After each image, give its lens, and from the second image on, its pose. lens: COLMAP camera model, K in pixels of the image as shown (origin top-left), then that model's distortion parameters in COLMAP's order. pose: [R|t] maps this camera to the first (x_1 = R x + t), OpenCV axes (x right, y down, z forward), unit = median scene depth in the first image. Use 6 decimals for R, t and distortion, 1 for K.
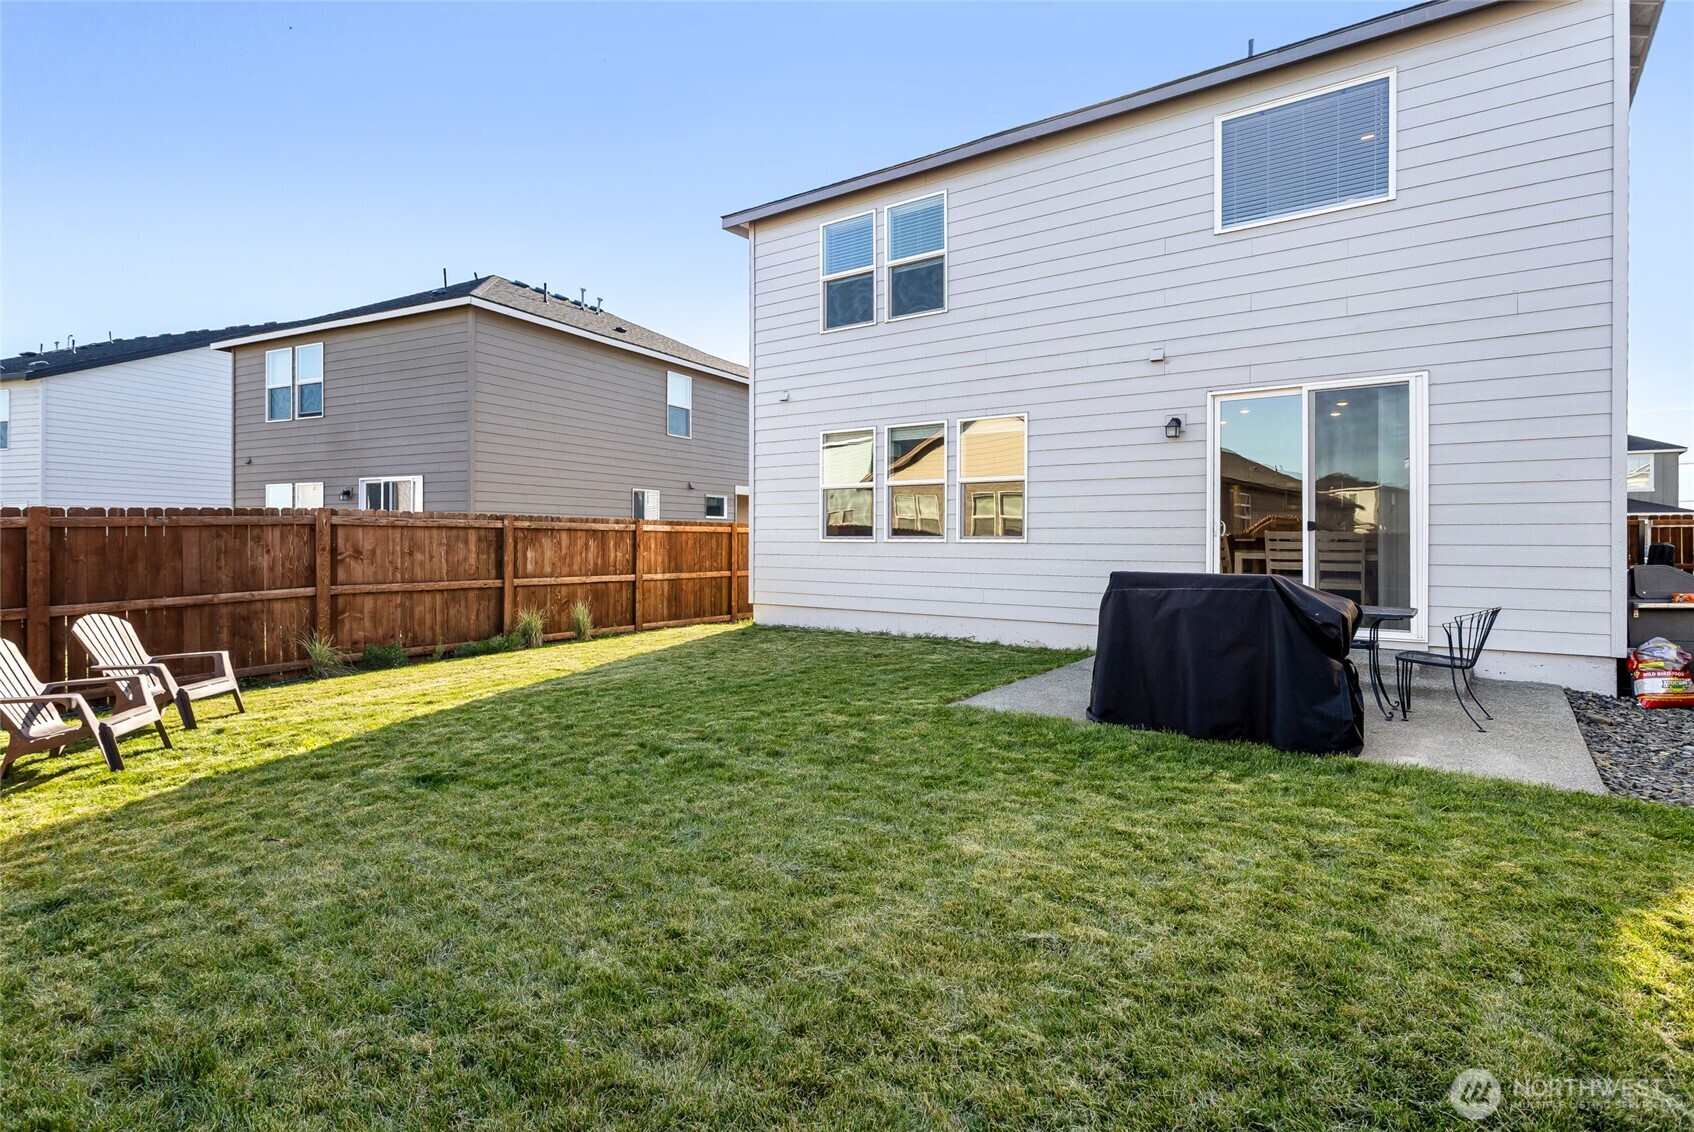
lens RADIAL K [[818.8, 0, 816.4], [0, 818.8, 548.4], [0, 0, 1]] dist [-0.001797, 0.004259]
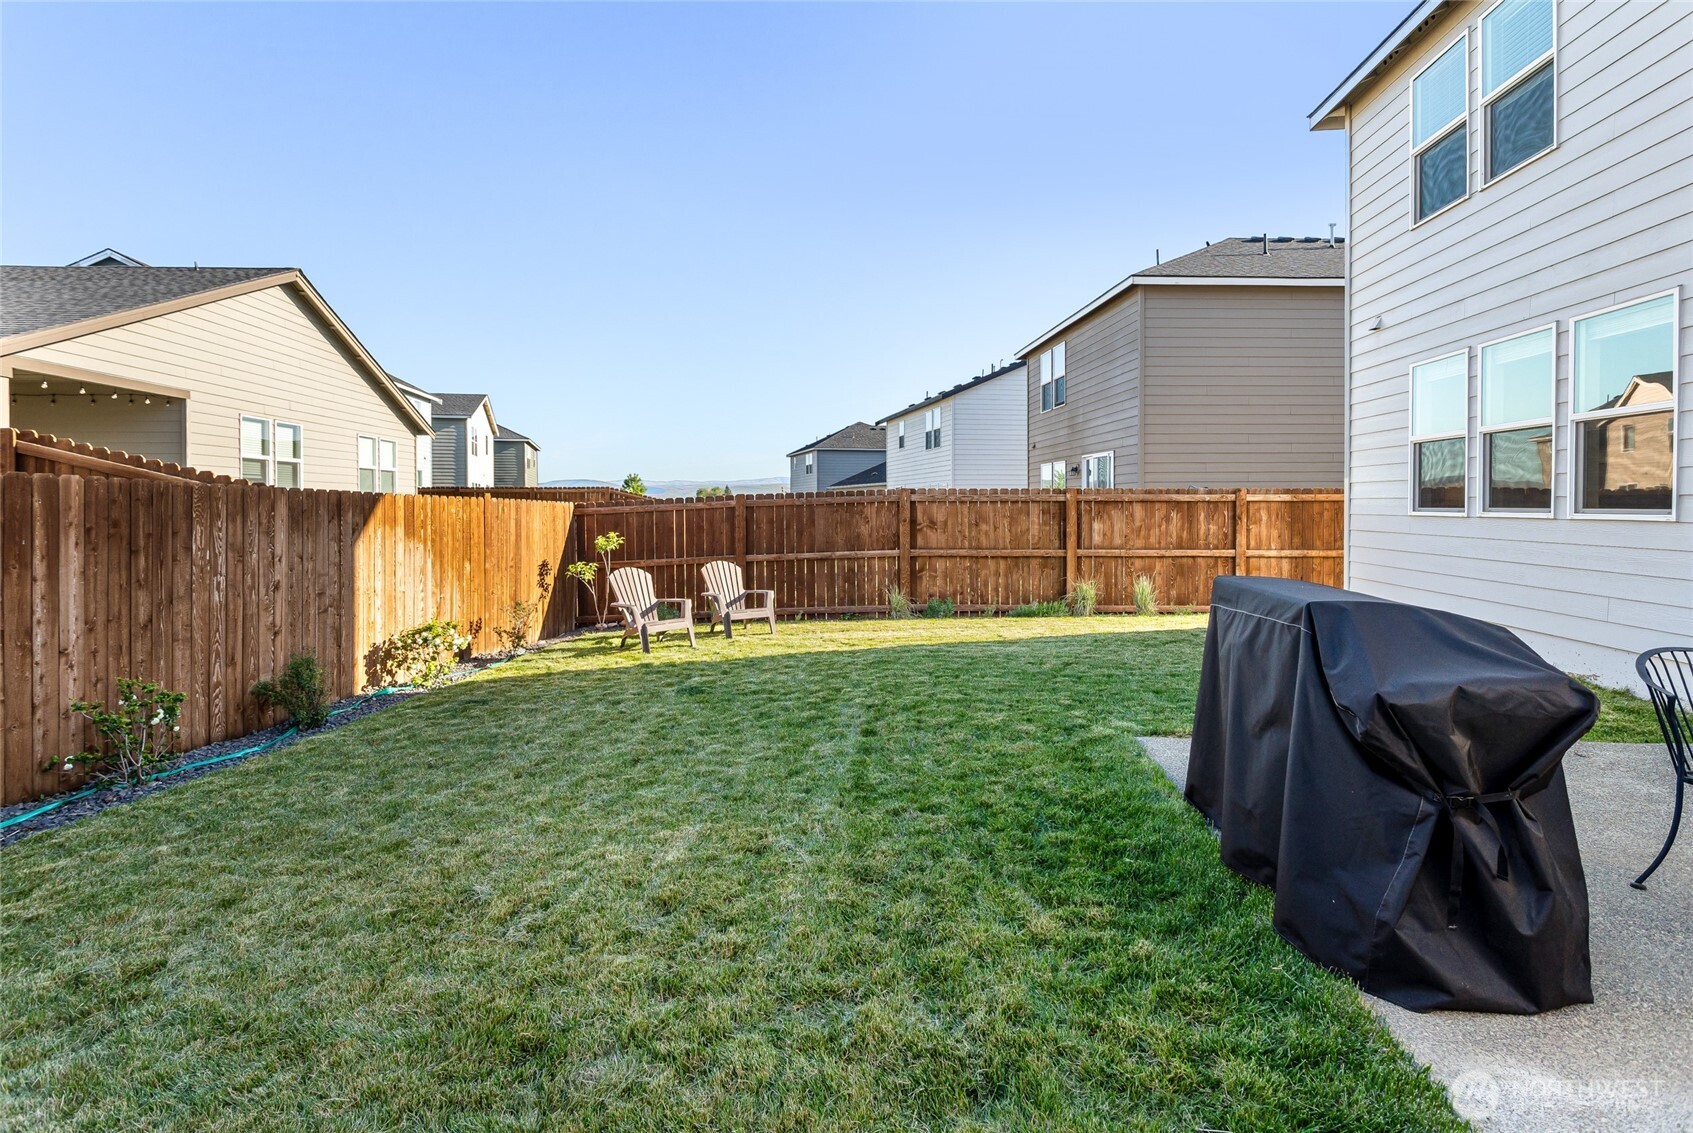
lens RADIAL K [[818.3, 0, 872.8], [0, 818.3, 516.8], [0, 0, 1]] dist [-0.001797, 0.004259]
pose [[0.544949, 0.006453, -0.838444, 0.384254], [-0.002306, 0.999978, 0.006197, -0.011062], [0.838466, -0.001444, 0.544952, 0.216819]]
